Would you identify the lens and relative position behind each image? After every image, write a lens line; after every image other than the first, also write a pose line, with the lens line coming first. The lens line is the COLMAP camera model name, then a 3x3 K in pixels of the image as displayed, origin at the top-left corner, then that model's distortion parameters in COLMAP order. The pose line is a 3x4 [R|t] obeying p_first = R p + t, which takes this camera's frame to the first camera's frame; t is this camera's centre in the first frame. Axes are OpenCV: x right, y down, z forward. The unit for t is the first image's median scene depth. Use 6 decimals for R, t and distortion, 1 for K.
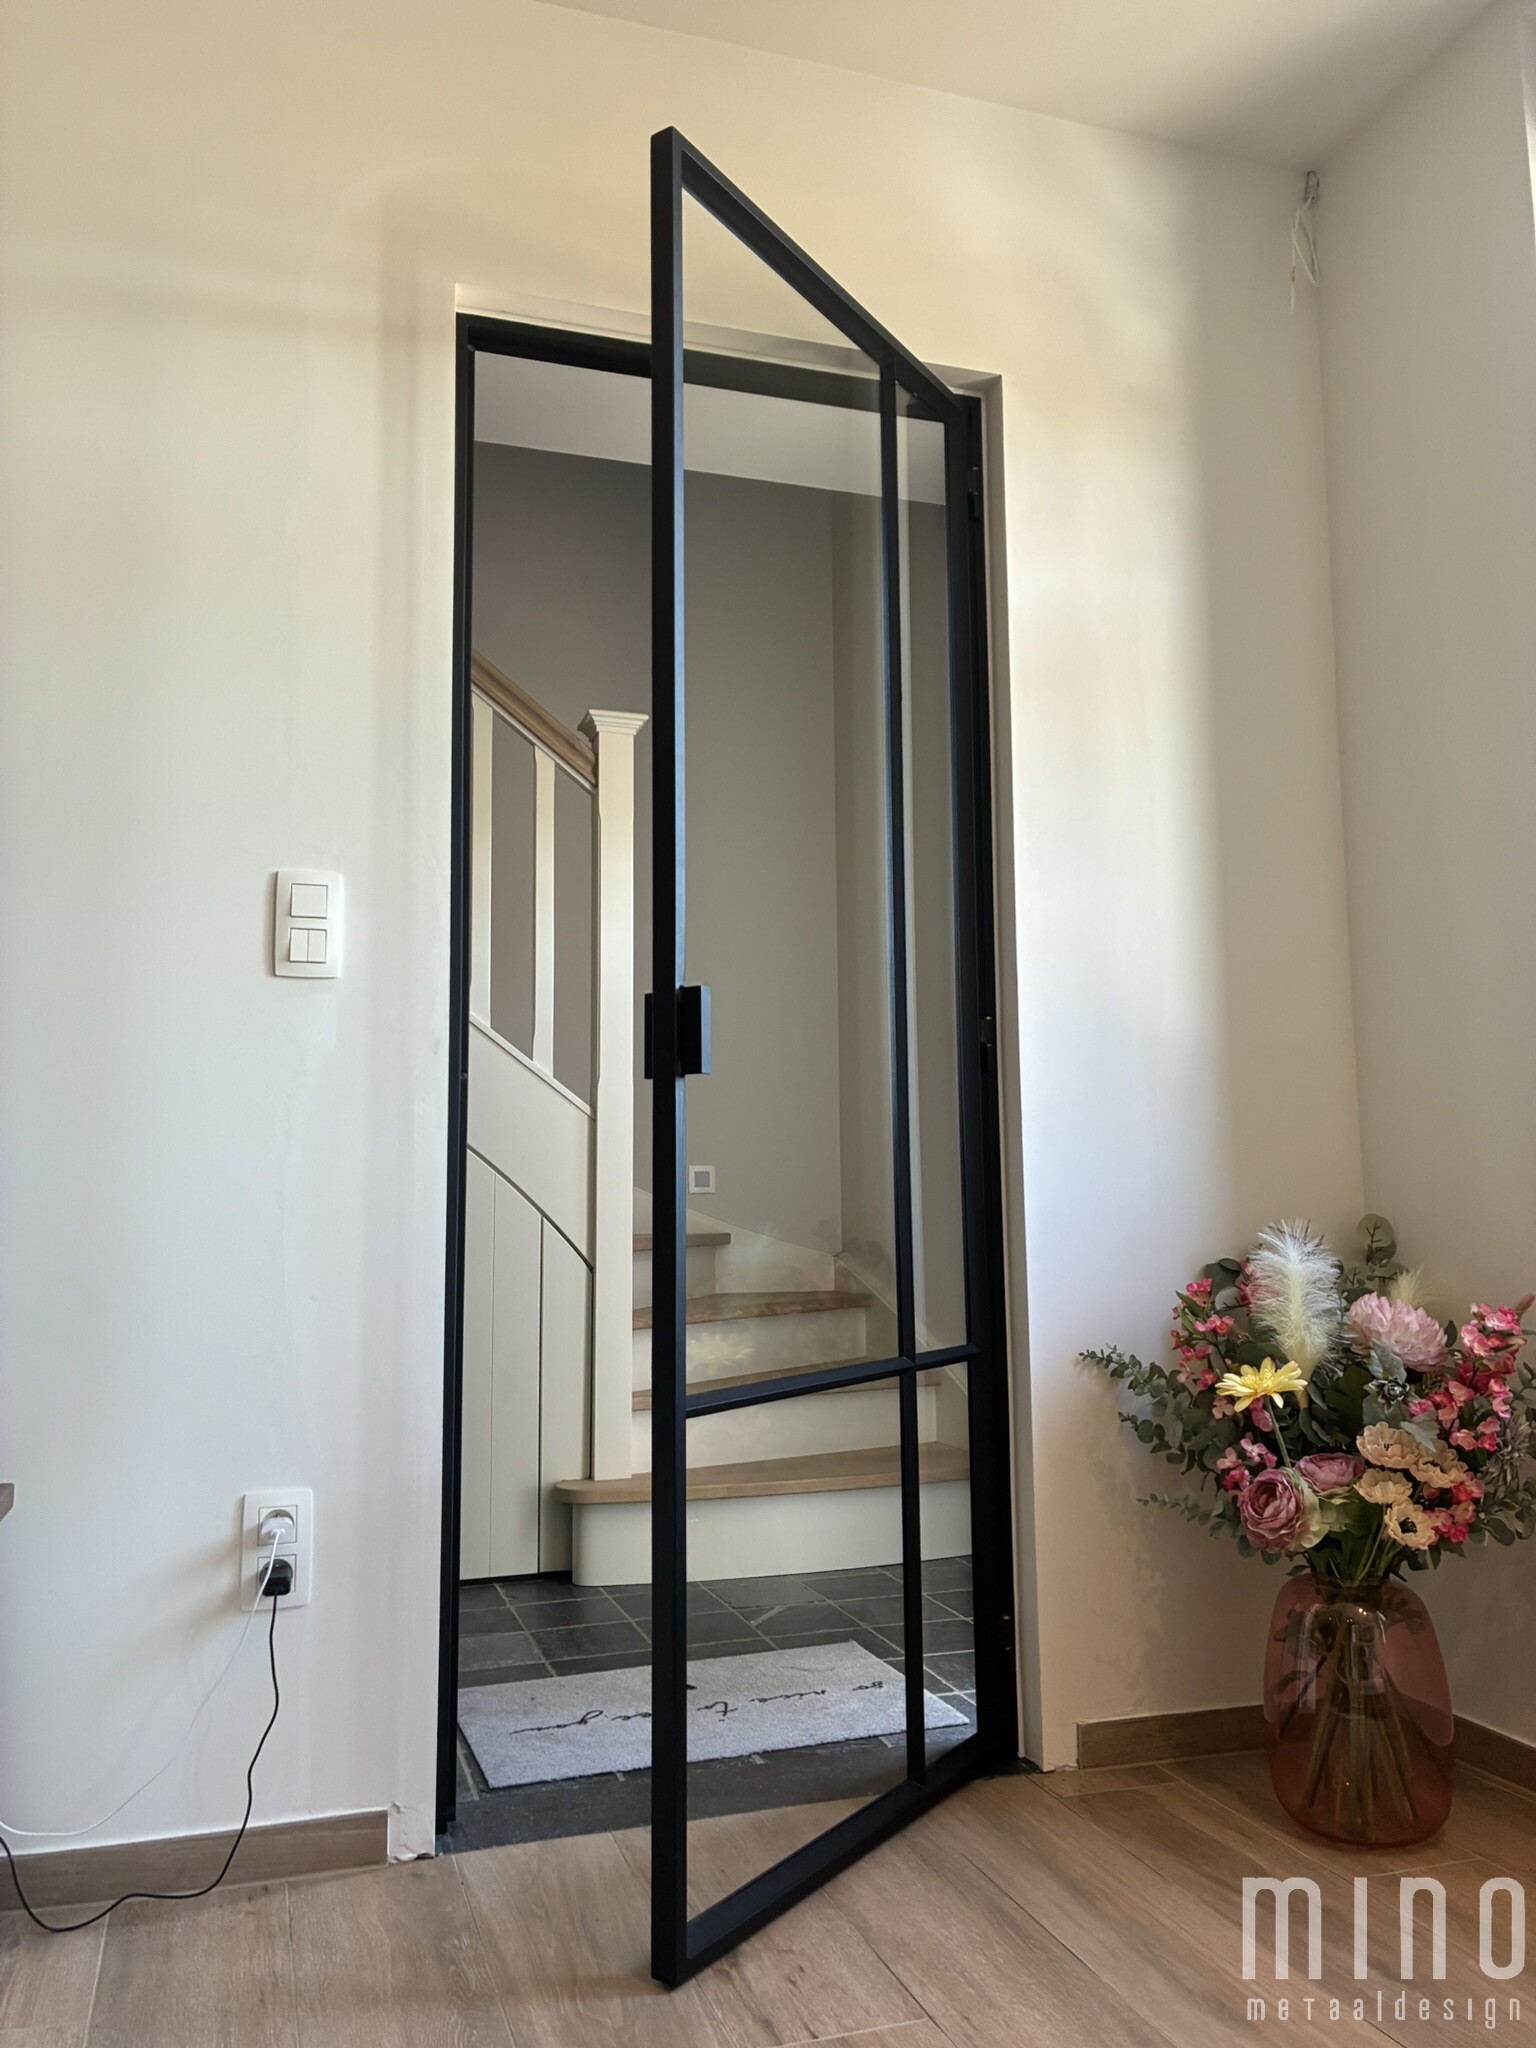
lens RADIAL K [[1575.0, 0, 766.8], [0, 1575.0, 1037.4], [0, 0, 1]] dist [0.115494, -0.154851]
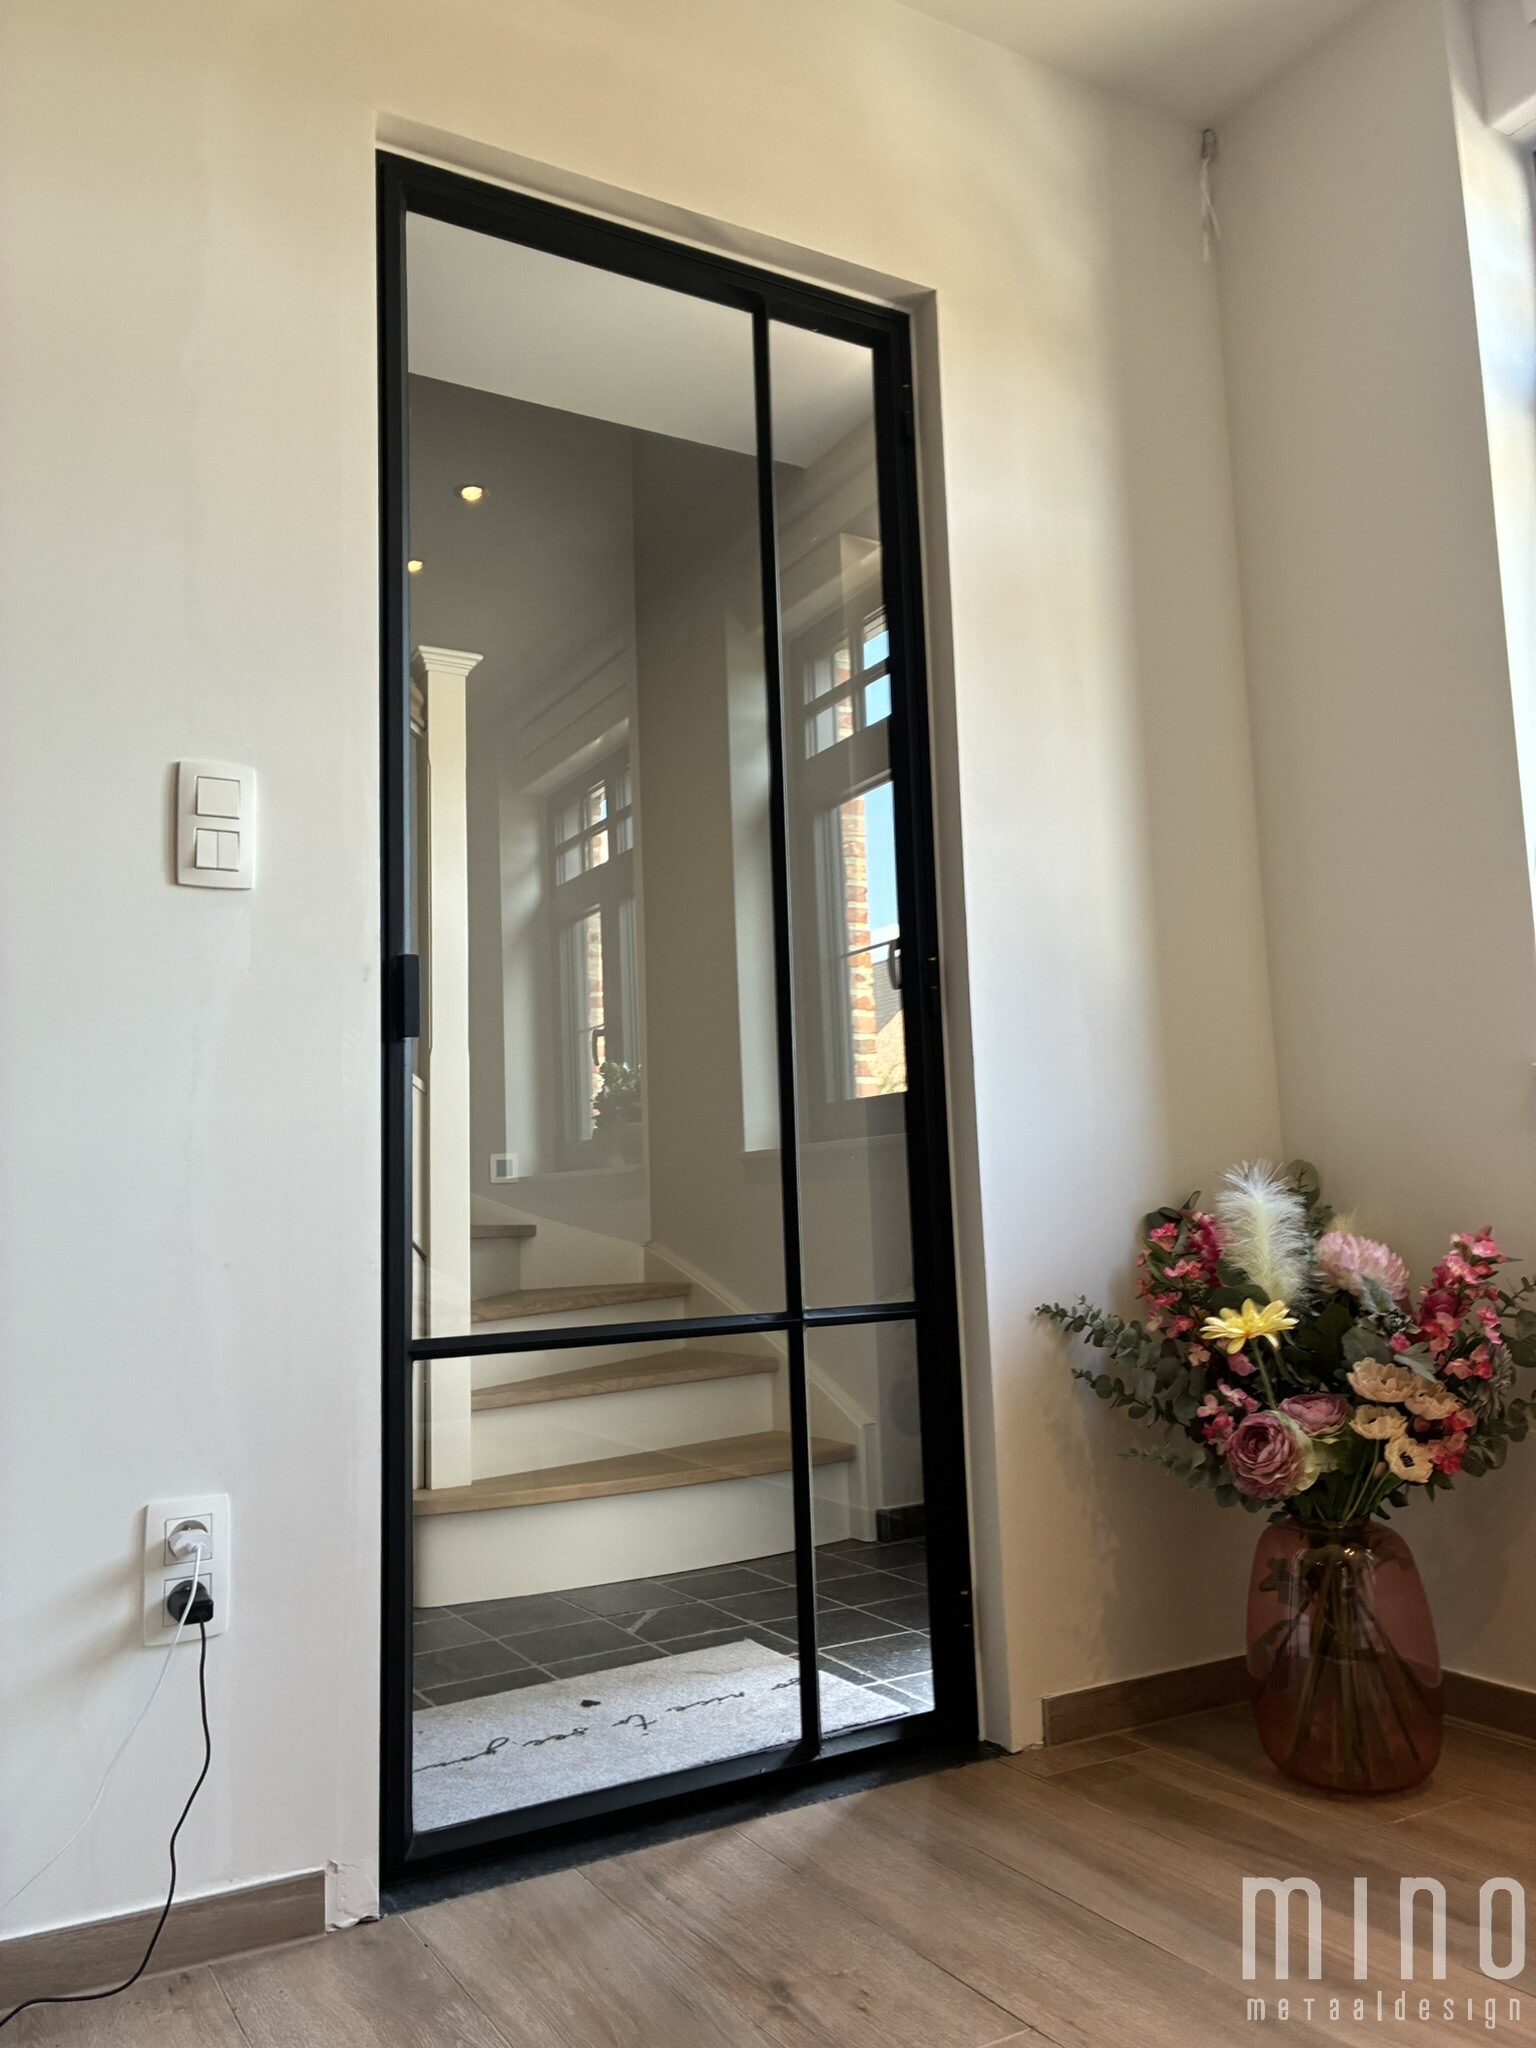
lens RADIAL K [[1565.8, 0, 768.0], [0, 1565.8, 1024.0], [0, 0, 1]] dist [0.105851, -0.144945]
pose [[0.977256, 0.000882, 0.212060, -0.179435], [0.003878, 0.999750, -0.022028, 0.053932], [-0.212027, 0.022349, 0.977008, 0.116971]]
